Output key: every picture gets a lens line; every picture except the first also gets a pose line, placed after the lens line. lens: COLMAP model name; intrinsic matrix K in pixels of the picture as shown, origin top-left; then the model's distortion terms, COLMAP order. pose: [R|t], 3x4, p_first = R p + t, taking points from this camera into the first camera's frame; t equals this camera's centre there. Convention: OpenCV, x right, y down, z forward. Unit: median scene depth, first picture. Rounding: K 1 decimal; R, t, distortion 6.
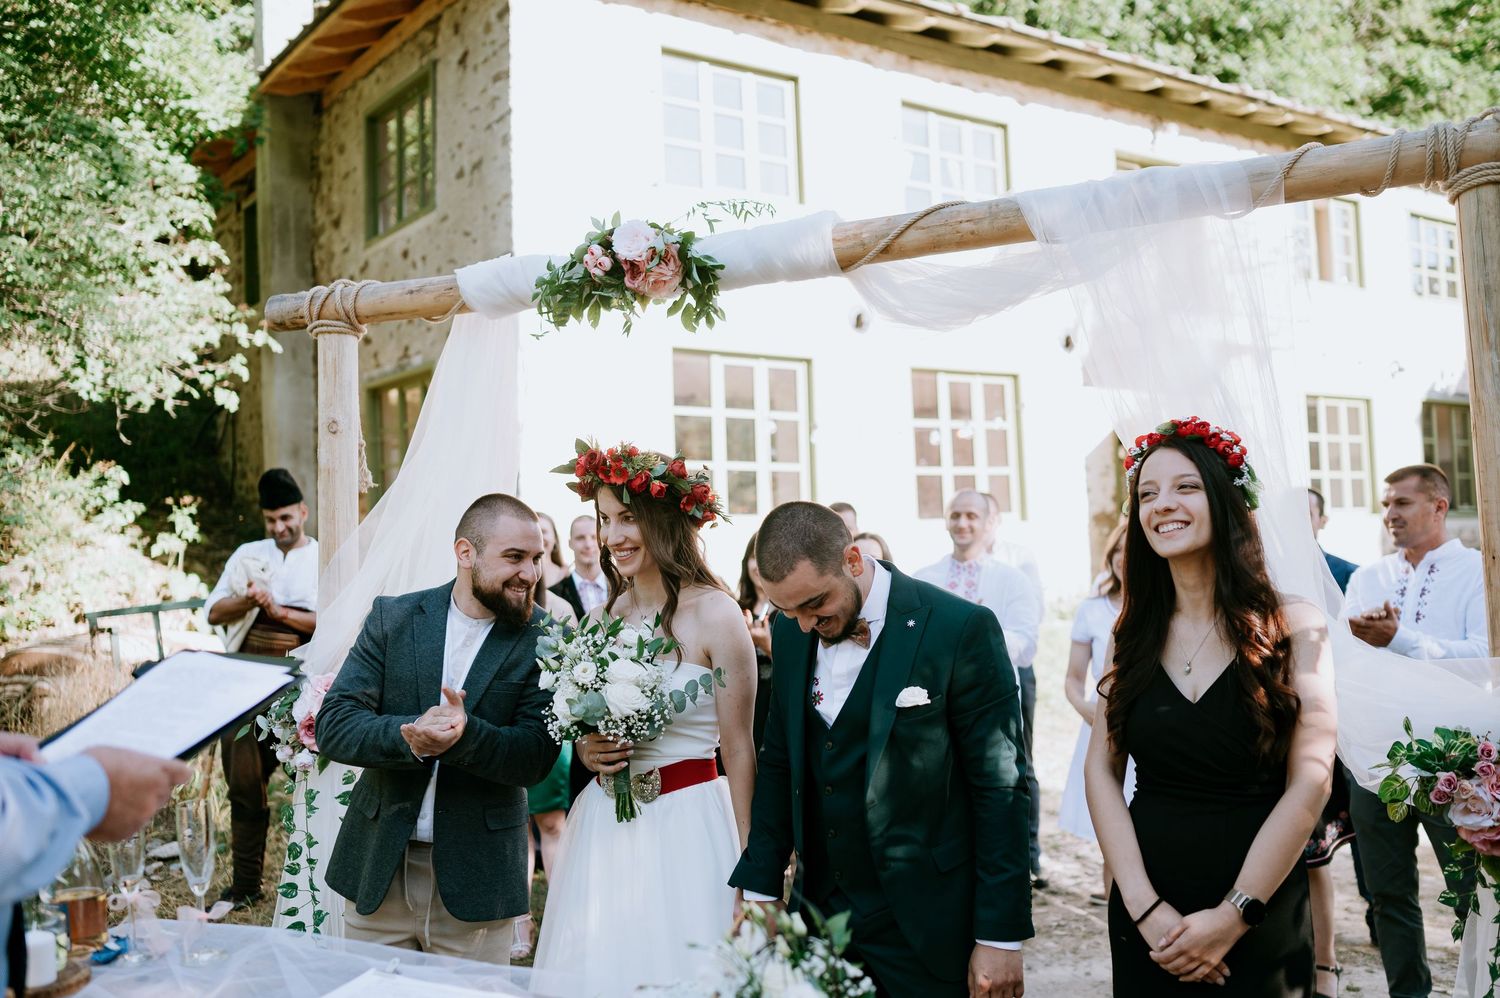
lens RADIAL K [[1418.7, 0, 754.9], [0, 1418.7, 499.1], [0, 0, 1]] dist [-0.008880, 0.014566]
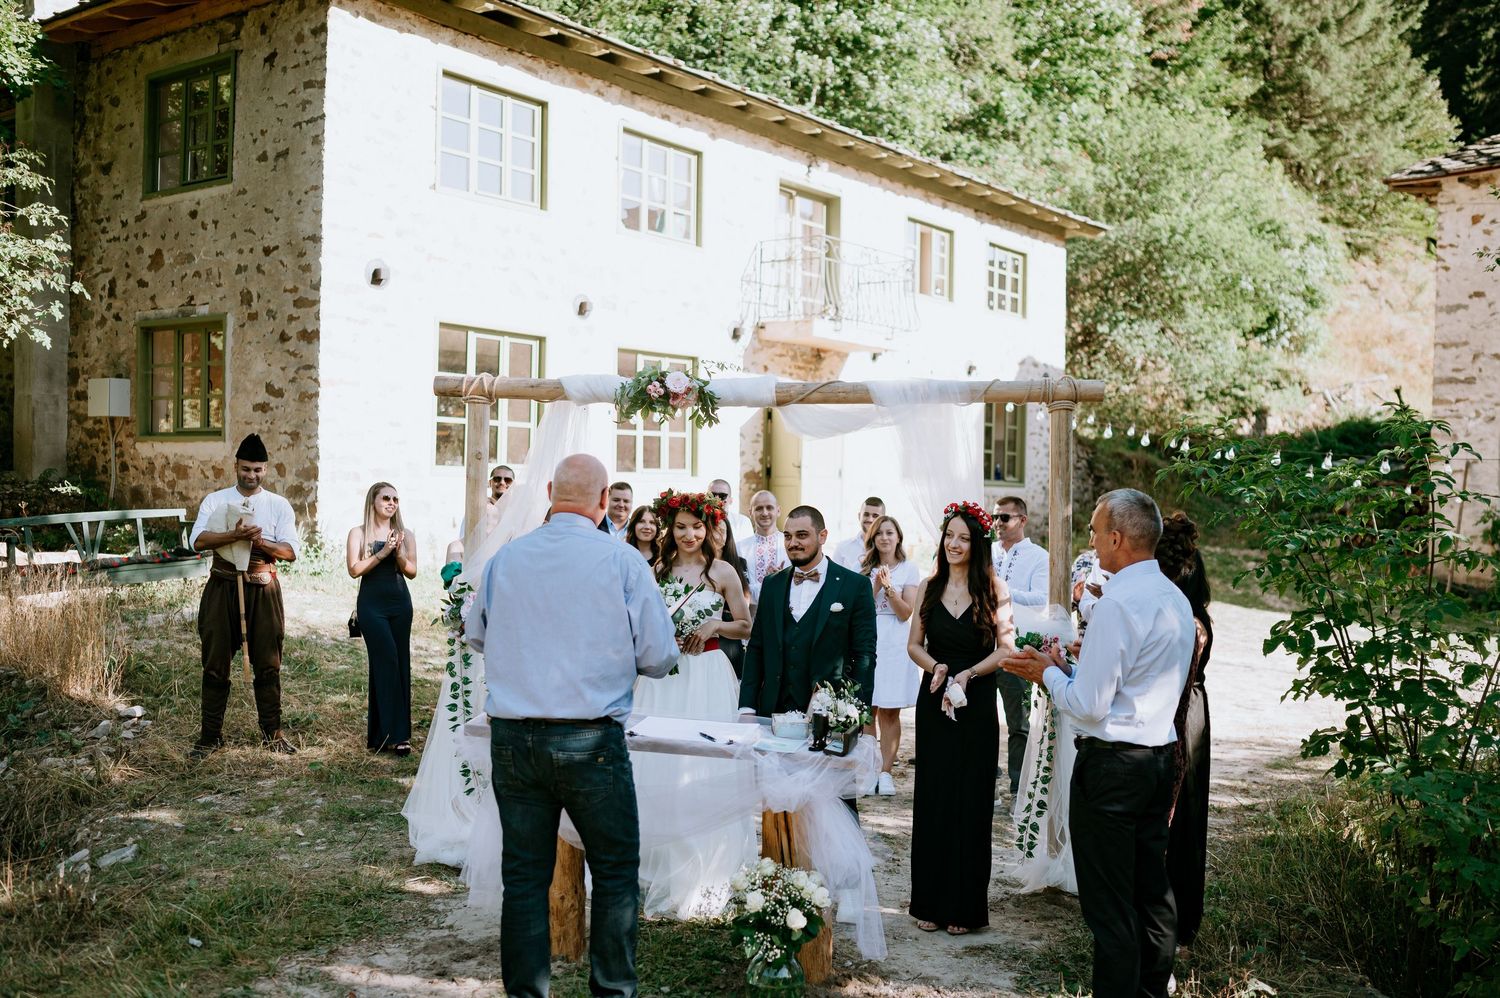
lens RADIAL K [[1418.7, 0, 754.9], [0, 1418.7, 499.1], [0, 0, 1]] dist [-0.008880, 0.014566]
pose [[0.954936, 0.052612, 0.292111, -0.155264], [-0.069227, 0.996501, 0.046831, -0.033453], [-0.288625, -0.064943, 0.955237, -0.264679]]
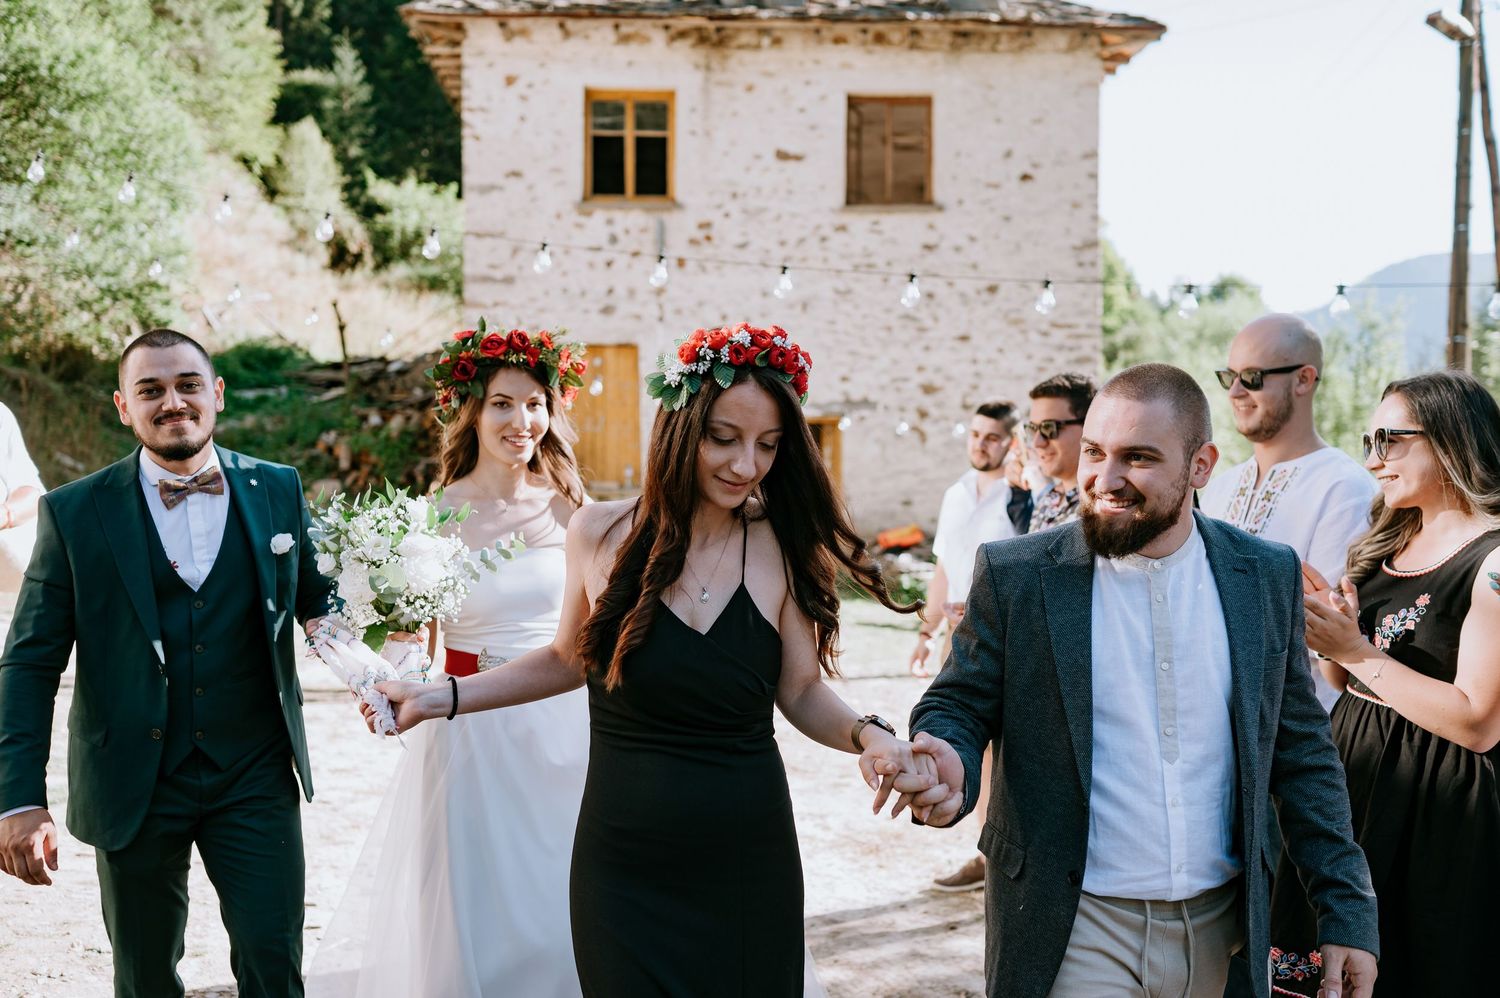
lens RADIAL K [[1419.3, 0, 746.6], [0, 1419.3, 500.9], [0, 0, 1]] dist [-0.005252, 0.009389]
pose [[0.416546, 0.005541, 0.909098, 0.024148], [-0.062692, 0.997776, 0.022644, 0.021952], [-0.906951, -0.066425, 0.415967, 0.429800]]
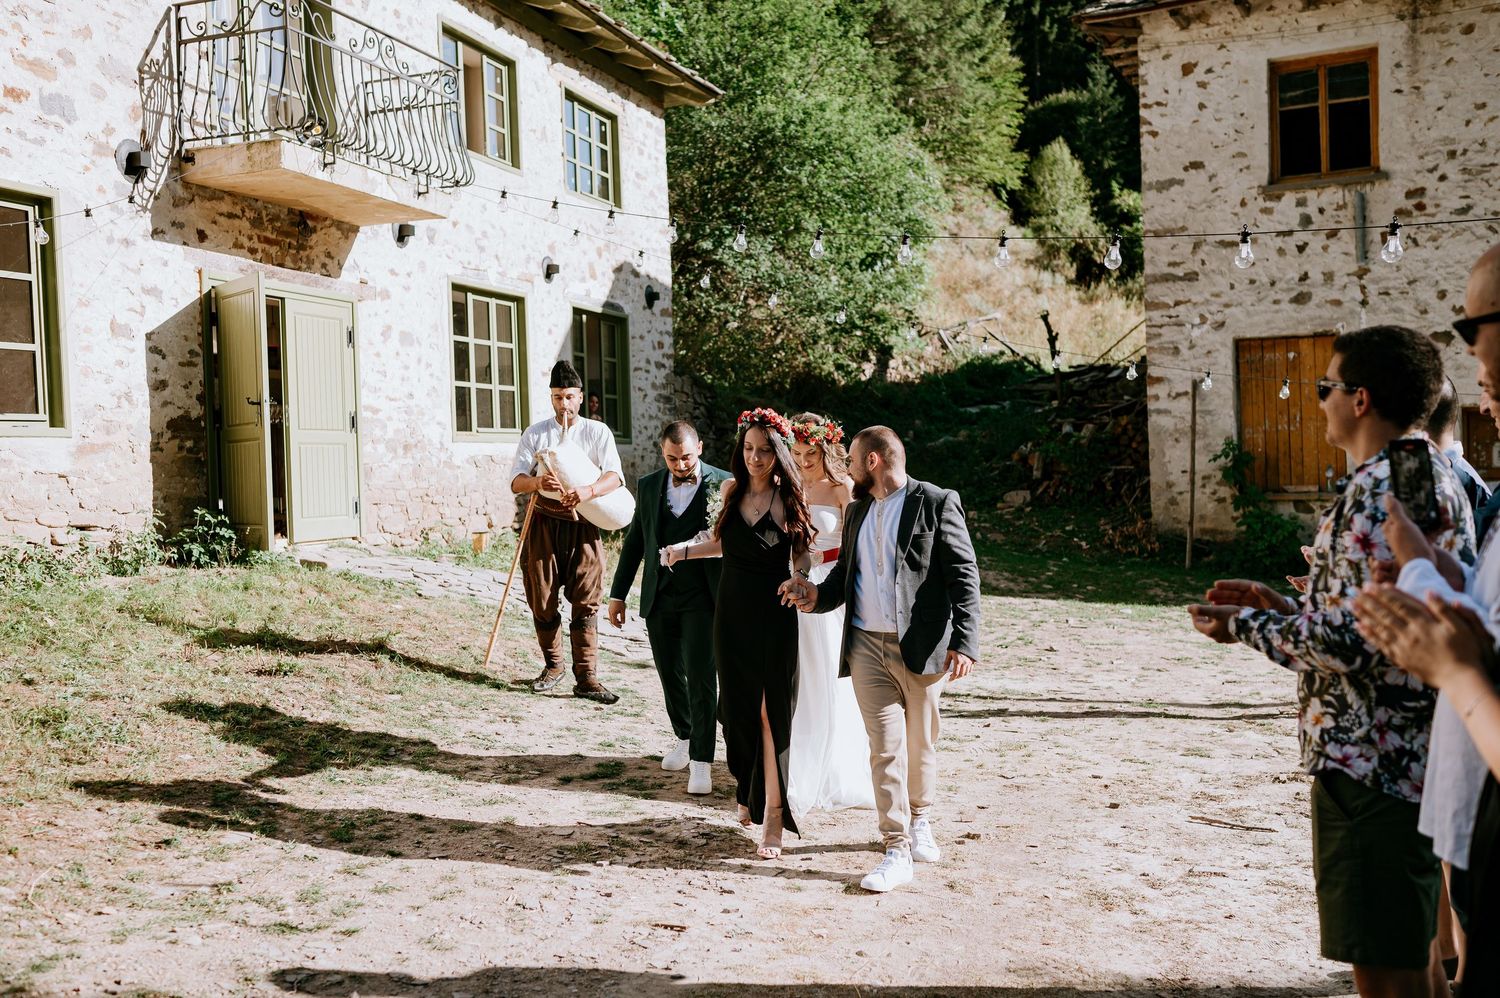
lens RADIAL K [[1419.3, 0, 746.6], [0, 1419.3, 500.9], [0, 0, 1]] dist [-0.005252, 0.009389]
pose [[0.825580, -0.000993, 0.564284, 0.104179], [-0.026292, 0.998845, 0.040223, 0.019794], [-0.563672, -0.048044, 0.824601, 0.347373]]
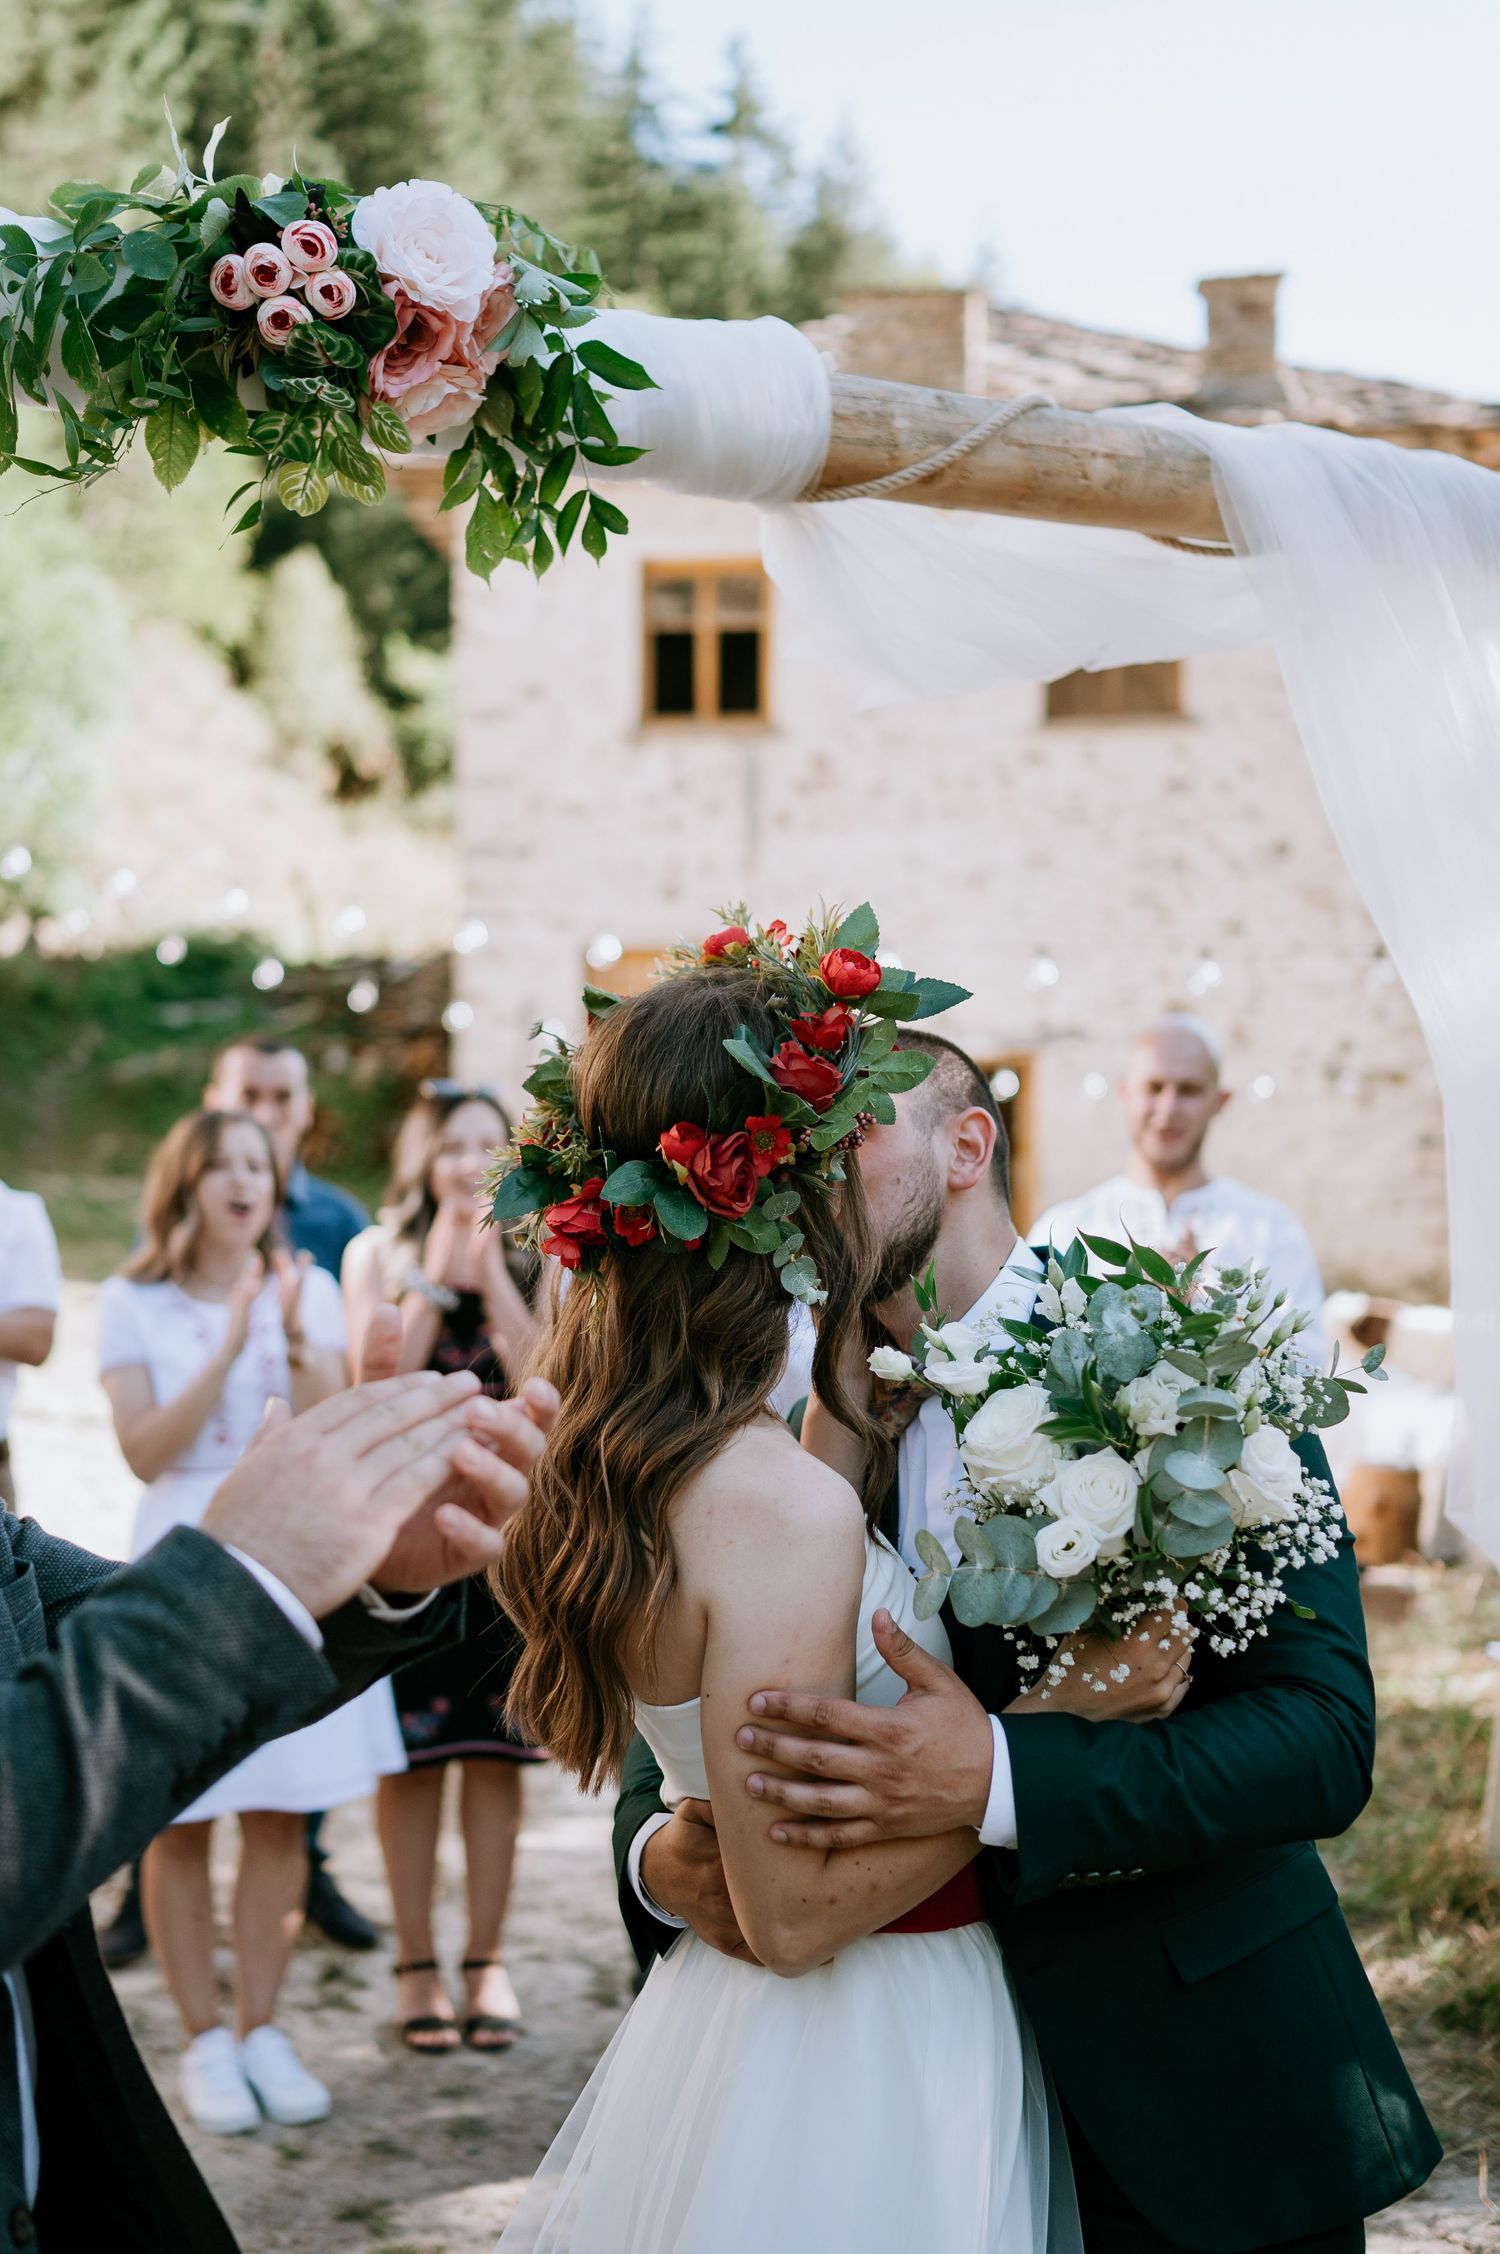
lens RADIAL K [[2545.2, 0, 580.9], [0, 2545.2, 1117.2], [0, 0, 1]] dist [-0.001617, -0.010168]
pose [[0.590676, 0.028484, 0.806406, -0.145581], [-0.063801, 0.997897, 0.011485, 0.000760], [-0.804382, -0.058234, 0.591251, 0.175196]]
